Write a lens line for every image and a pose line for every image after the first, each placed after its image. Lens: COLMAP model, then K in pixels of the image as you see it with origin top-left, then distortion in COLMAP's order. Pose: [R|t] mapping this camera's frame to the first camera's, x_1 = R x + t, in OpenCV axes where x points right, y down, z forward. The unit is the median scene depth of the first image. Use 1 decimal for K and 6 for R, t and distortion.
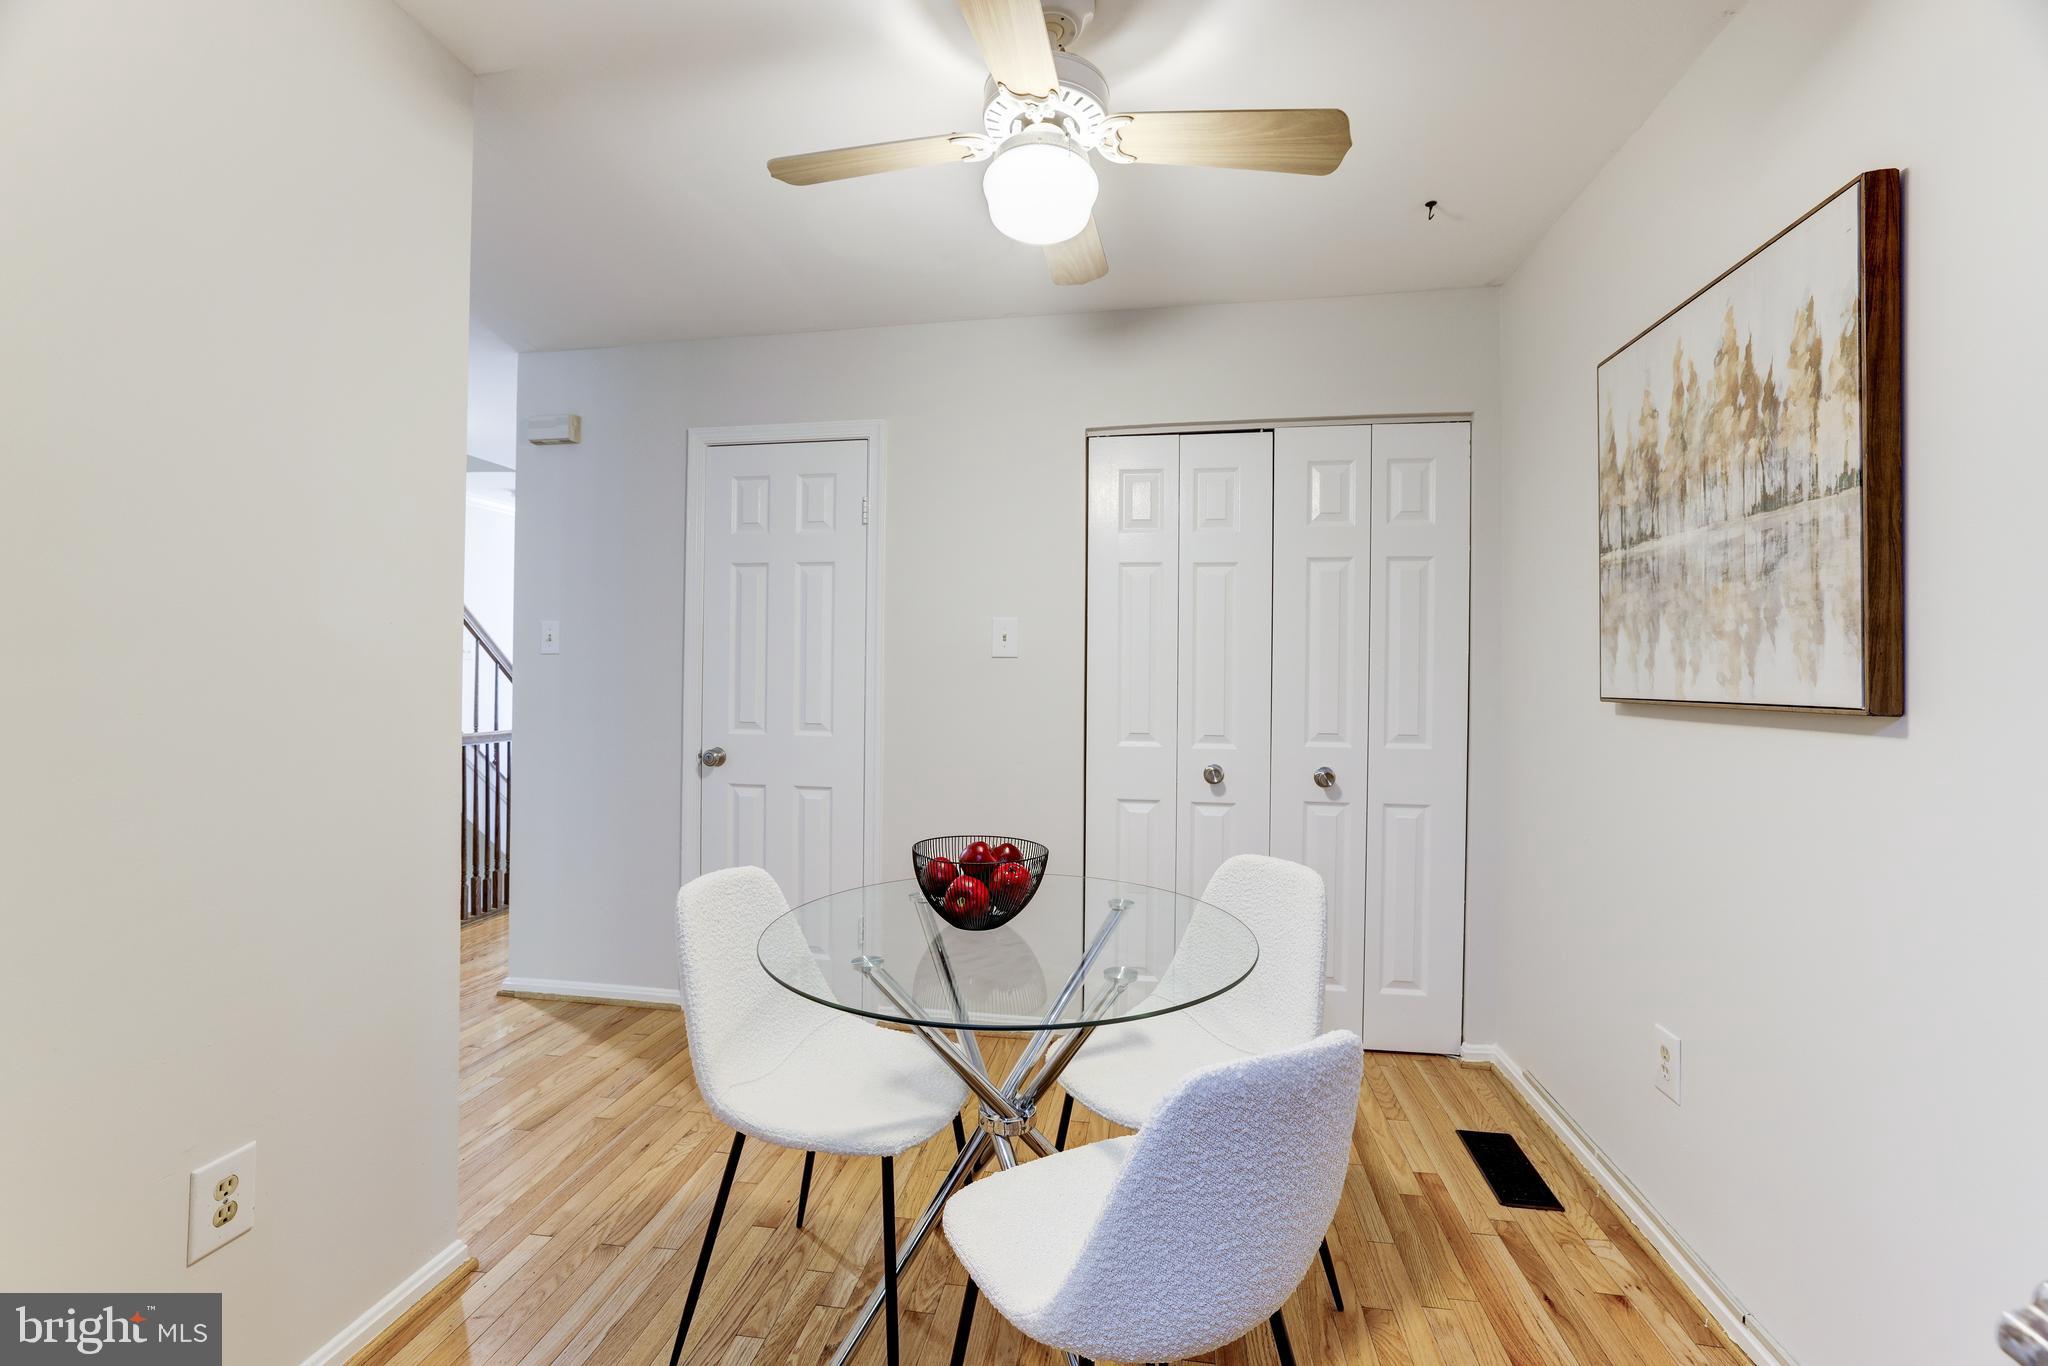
lens RADIAL K [[871.6, 0, 1023.3], [0, 871.6, 676.3], [0, 0, 1]] dist [-0.000352, 0.000183]
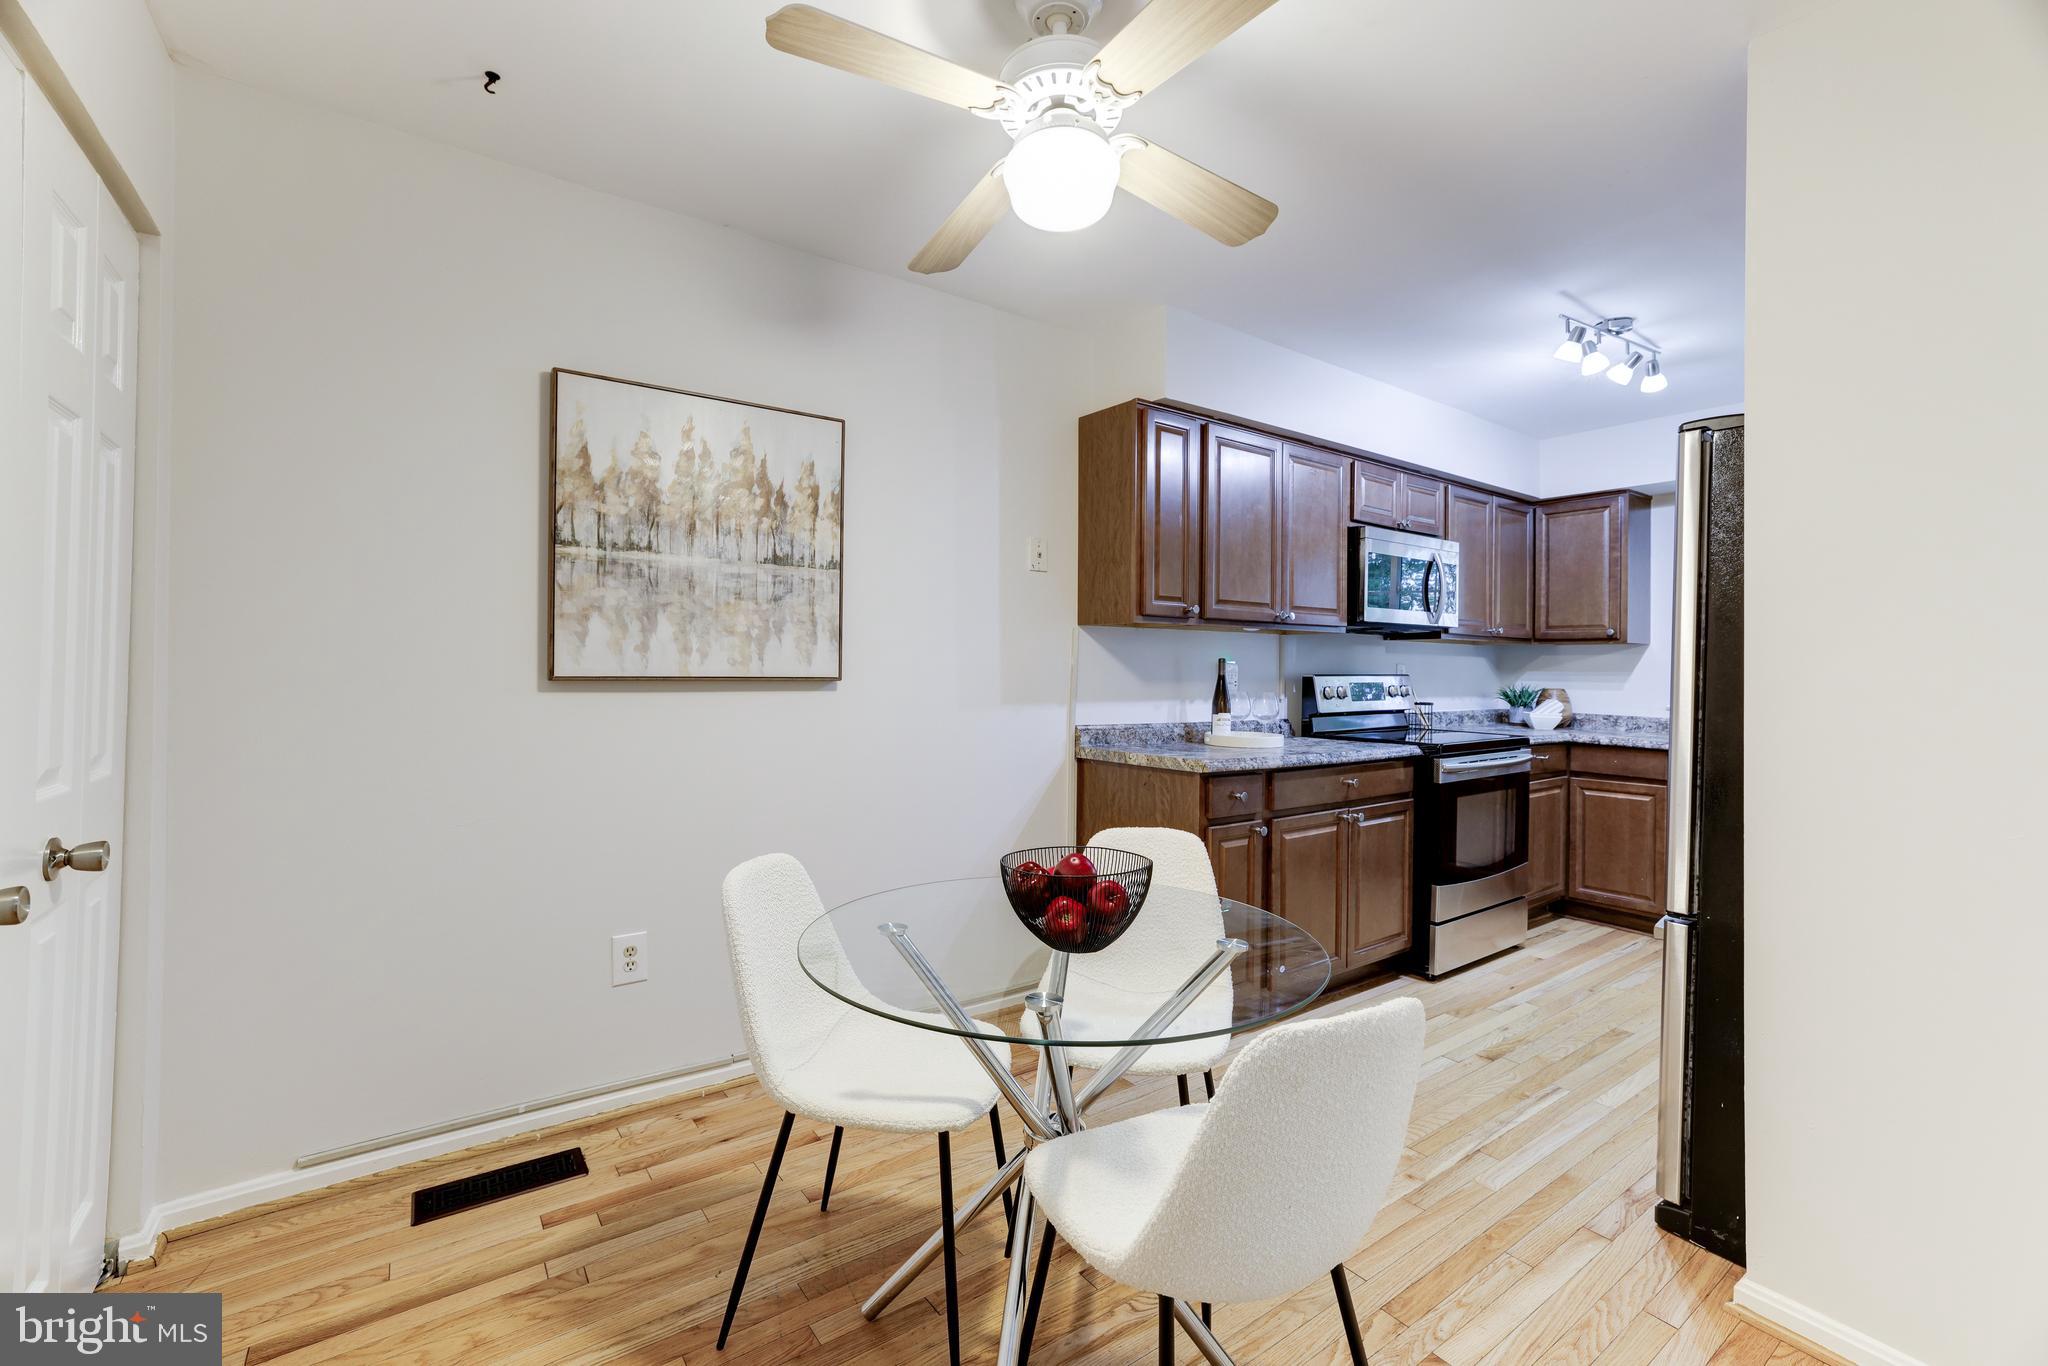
lens RADIAL K [[871.6, 0, 1026.1], [0, 871.6, 675.6], [0, 0, 1]] dist [-0.000352, 0.000183]
pose [[-0.703903, -0.027922, 0.709747, -0.696568], [-0.020623, 0.999609, 0.018873, -0.013060], [-0.709997, -0.001352, -0.704204, 1.799941]]
